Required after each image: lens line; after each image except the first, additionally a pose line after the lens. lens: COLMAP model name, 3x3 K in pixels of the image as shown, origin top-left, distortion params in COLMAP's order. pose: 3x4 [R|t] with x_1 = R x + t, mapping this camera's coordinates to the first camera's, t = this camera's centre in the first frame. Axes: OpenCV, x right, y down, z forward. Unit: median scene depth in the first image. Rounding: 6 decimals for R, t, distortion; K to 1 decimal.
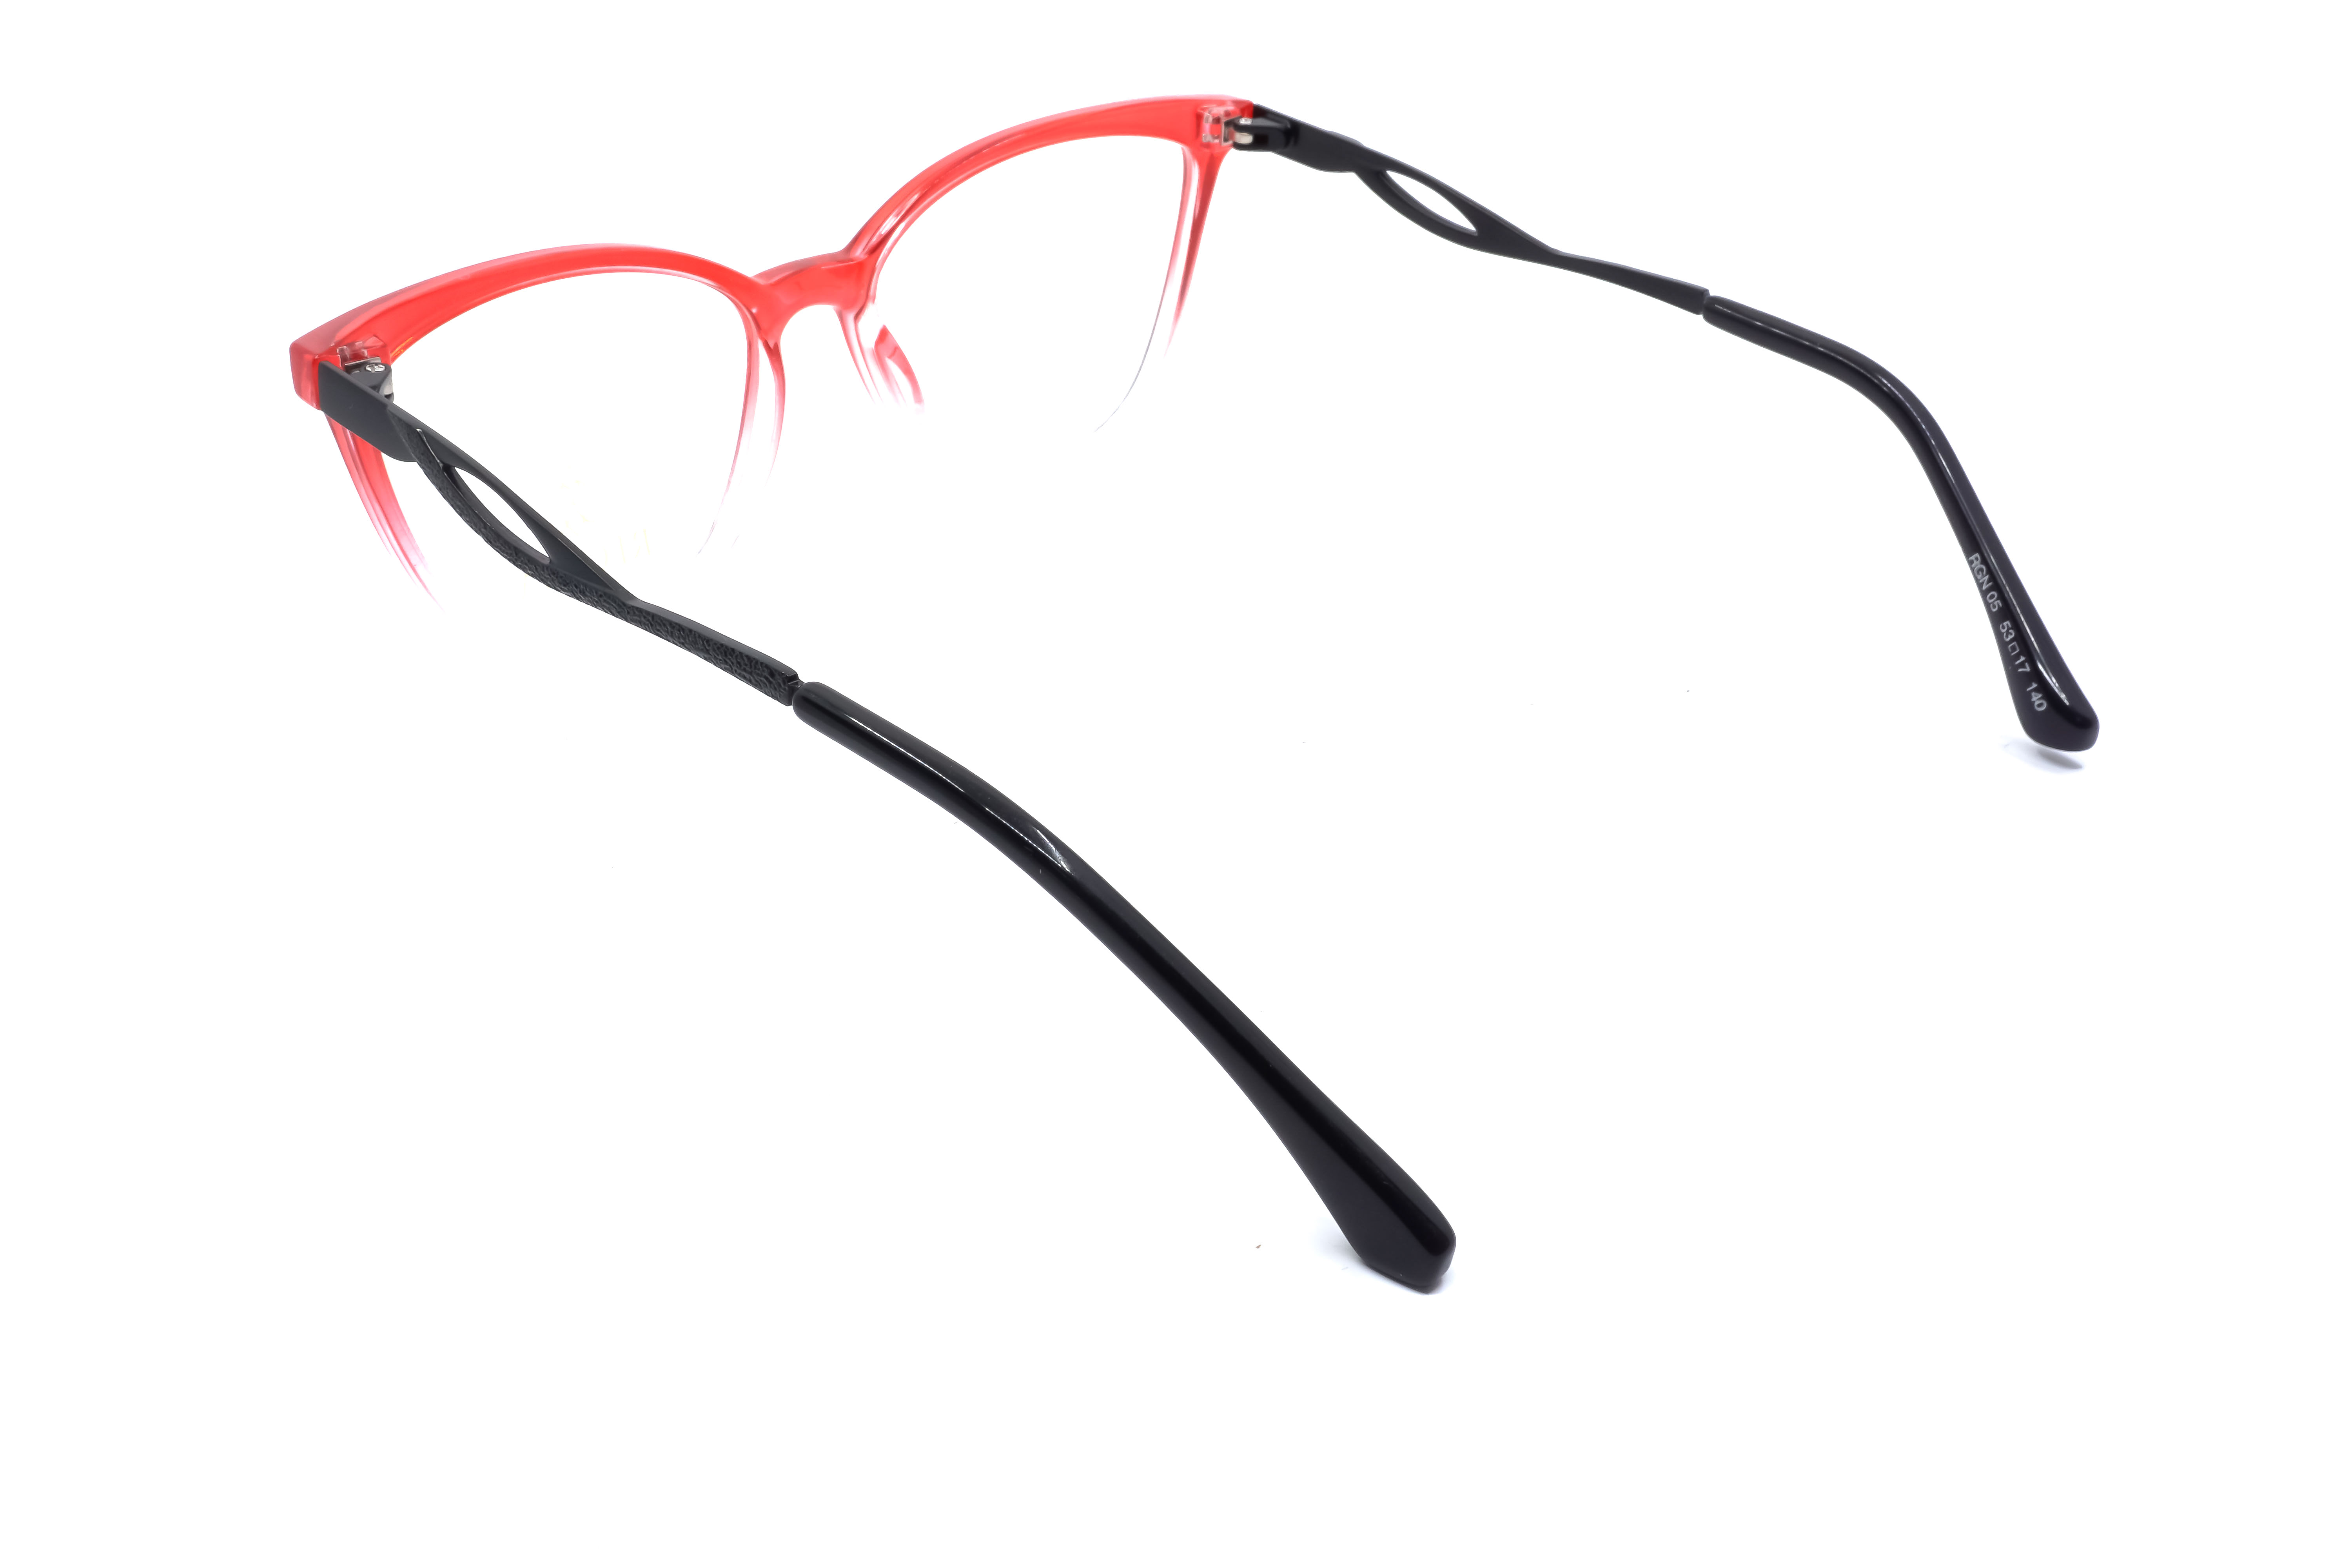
lens RADIAL K [[2361.9, 0, 1176.0], [0, 2361.9, 784.0], [0, 0, 1]] dist [0.019211, -0.011971]
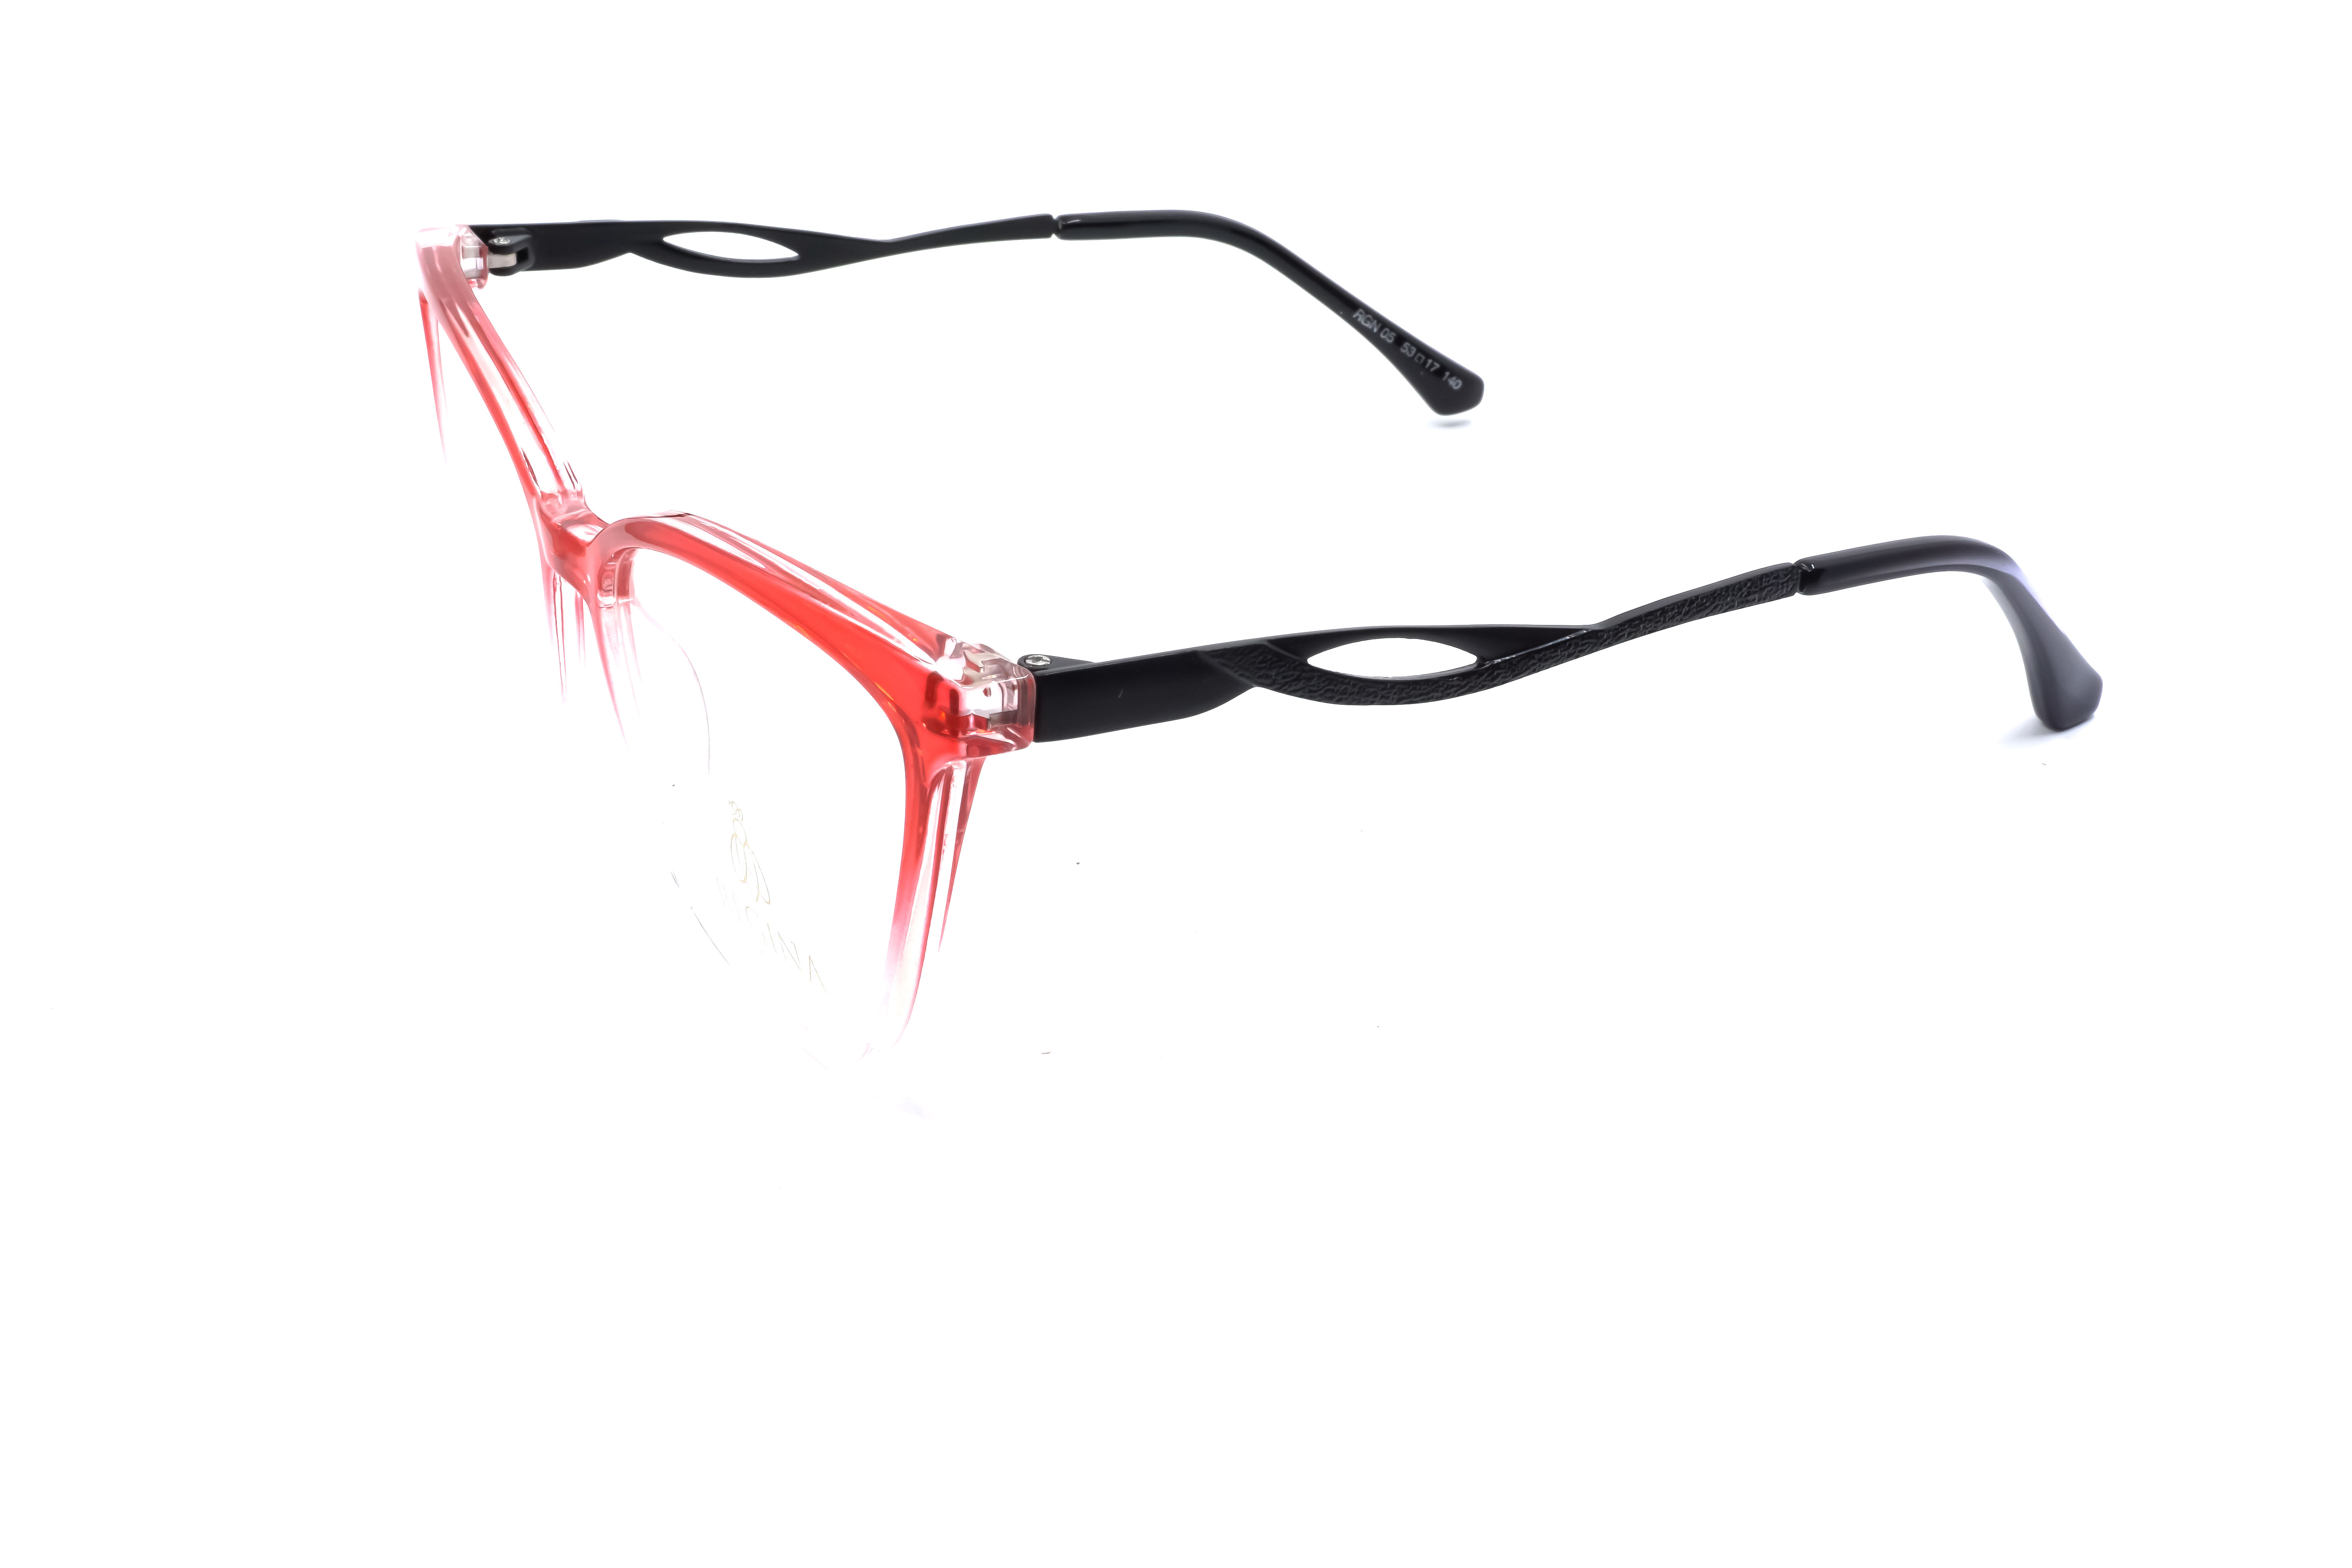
lens RADIAL K [[2361.9, 0, 1176.0], [0, 2361.9, 784.0], [0, 0, 1]] dist [0.019211, -0.011971]
pose [[0.253495, -0.460546, 0.850669, -0.787783], [0.482690, 0.822311, 0.301355, -0.279450], [-0.838302, 0.334217, 0.430753, 0.528987]]
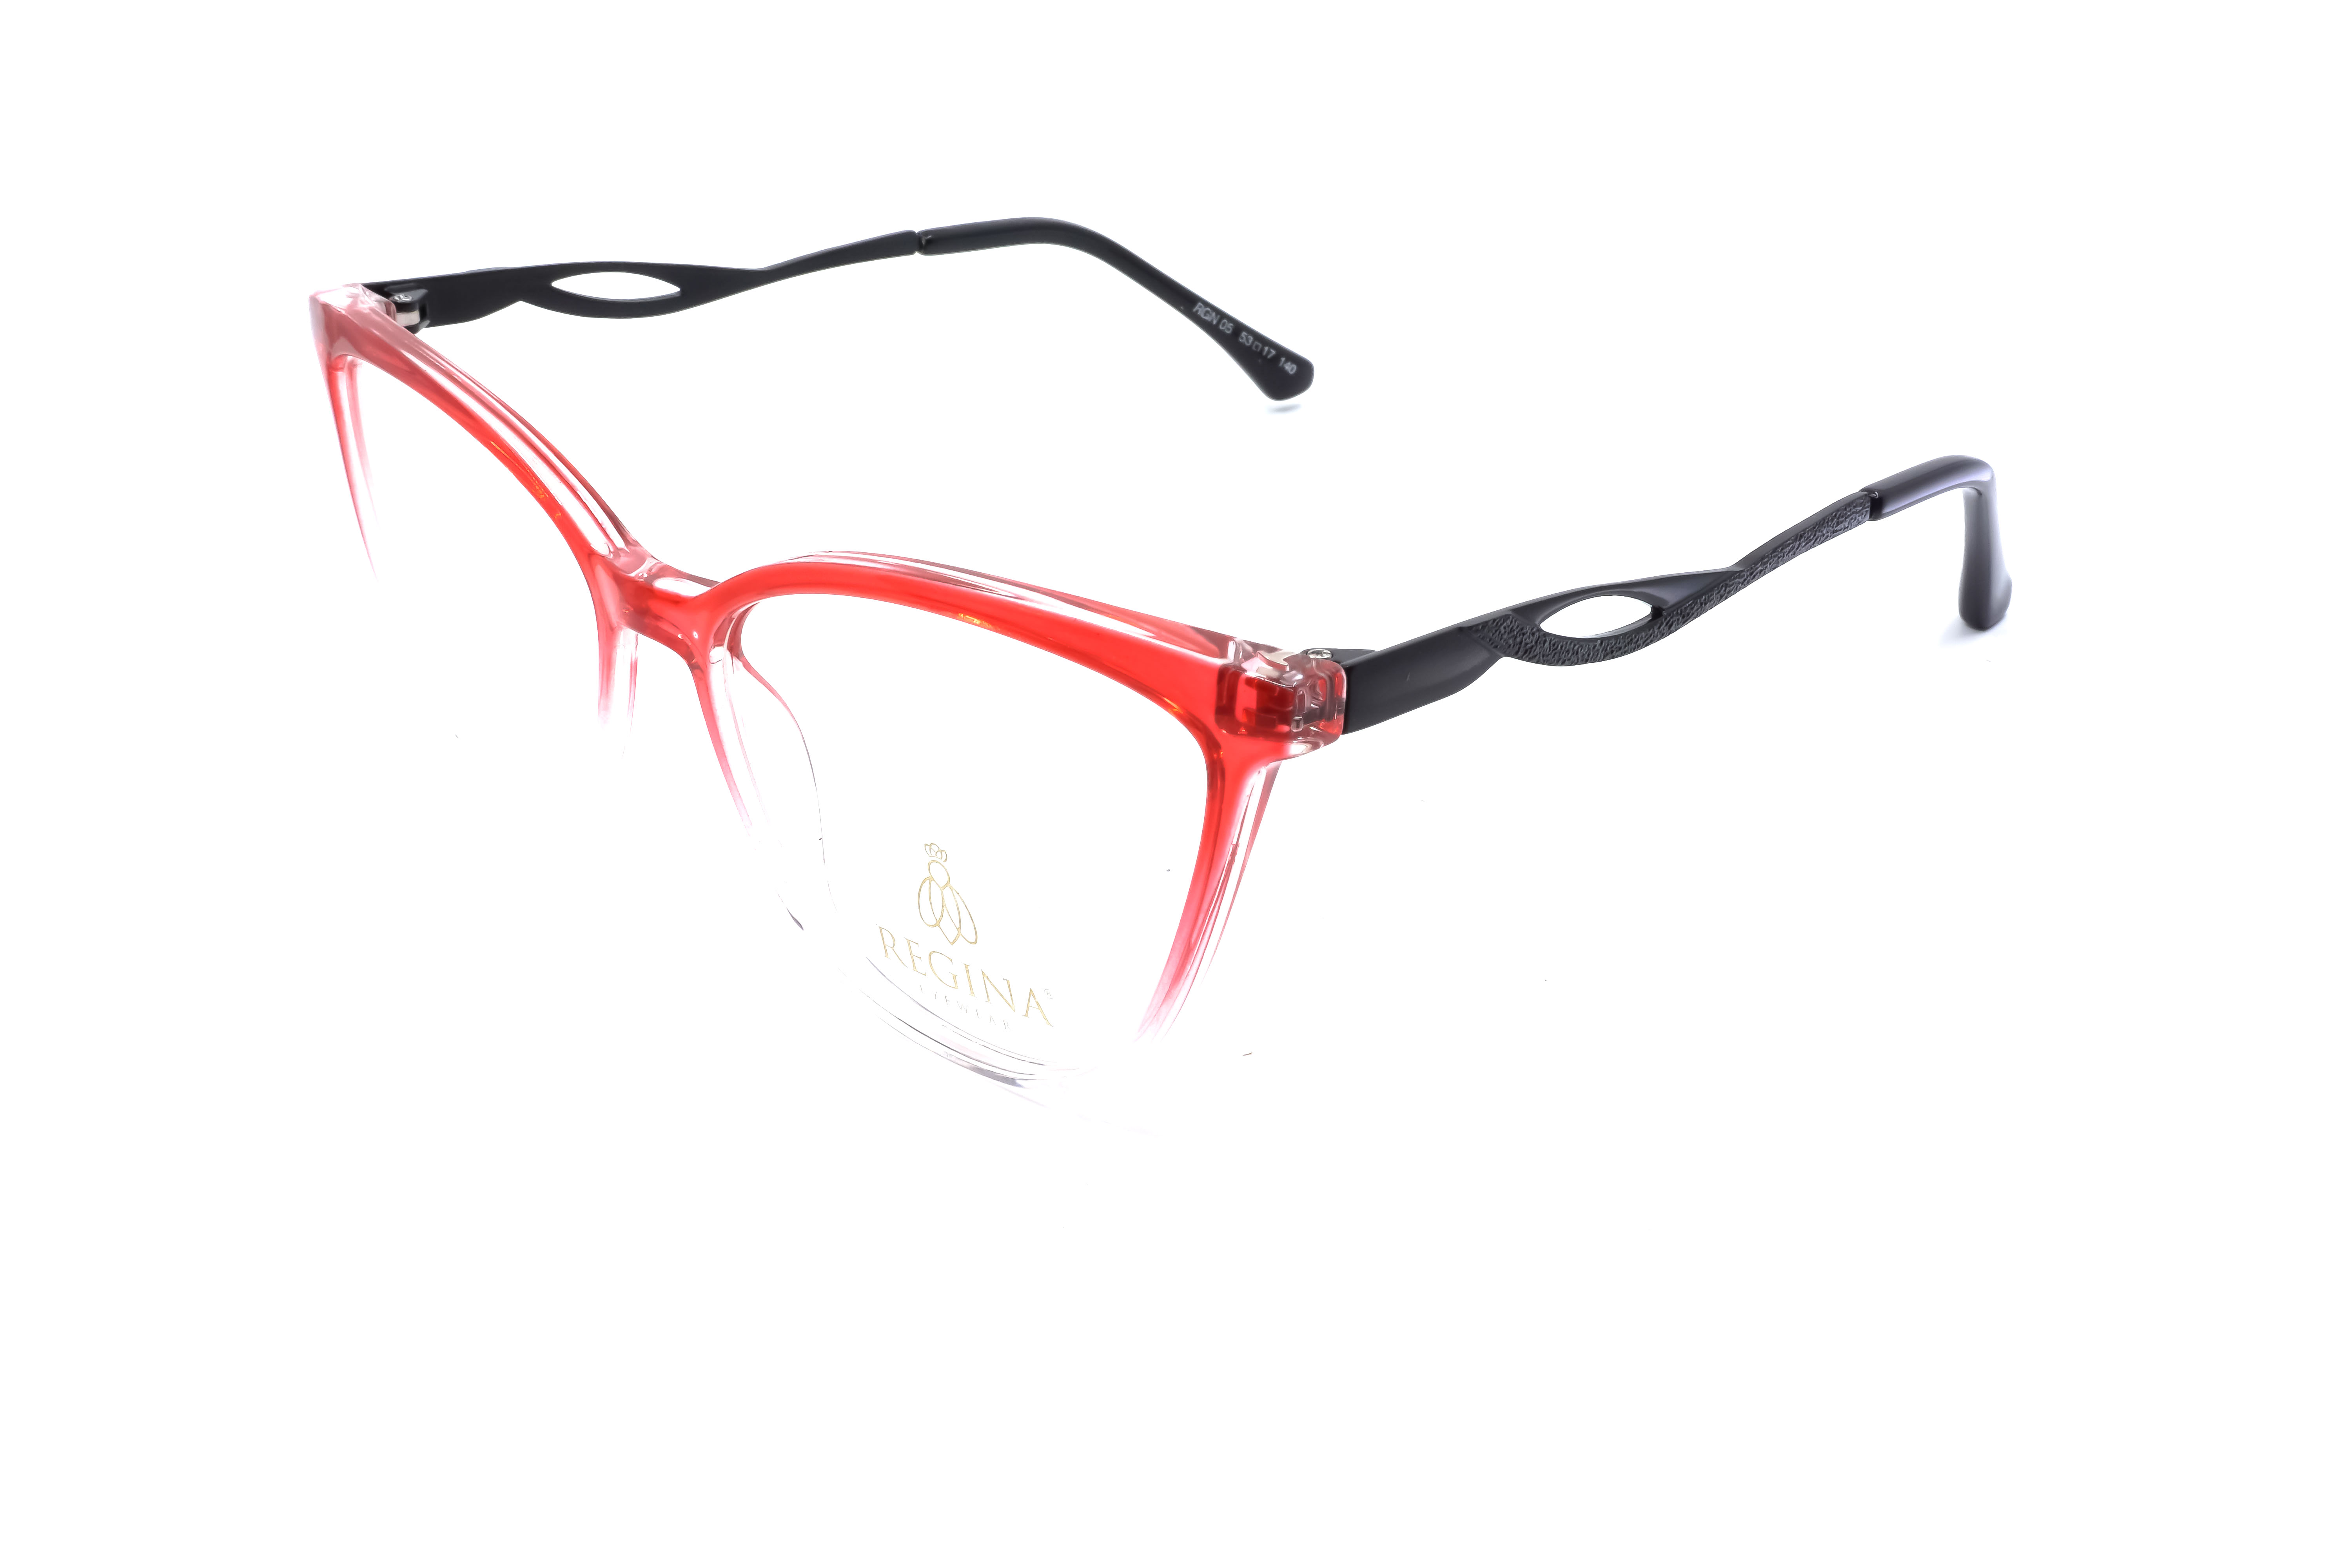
lens RADIAL K [[2361.9, 0, 1176.0], [0, 2361.9, 784.0], [0, 0, 1]] dist [0.019211, -0.011971]
pose [[-0.007148, -0.472795, 0.881143, -0.816524], [0.502116, 0.760329, 0.412043, -0.382136], [-0.864771, 0.445381, 0.231963, 0.713043]]
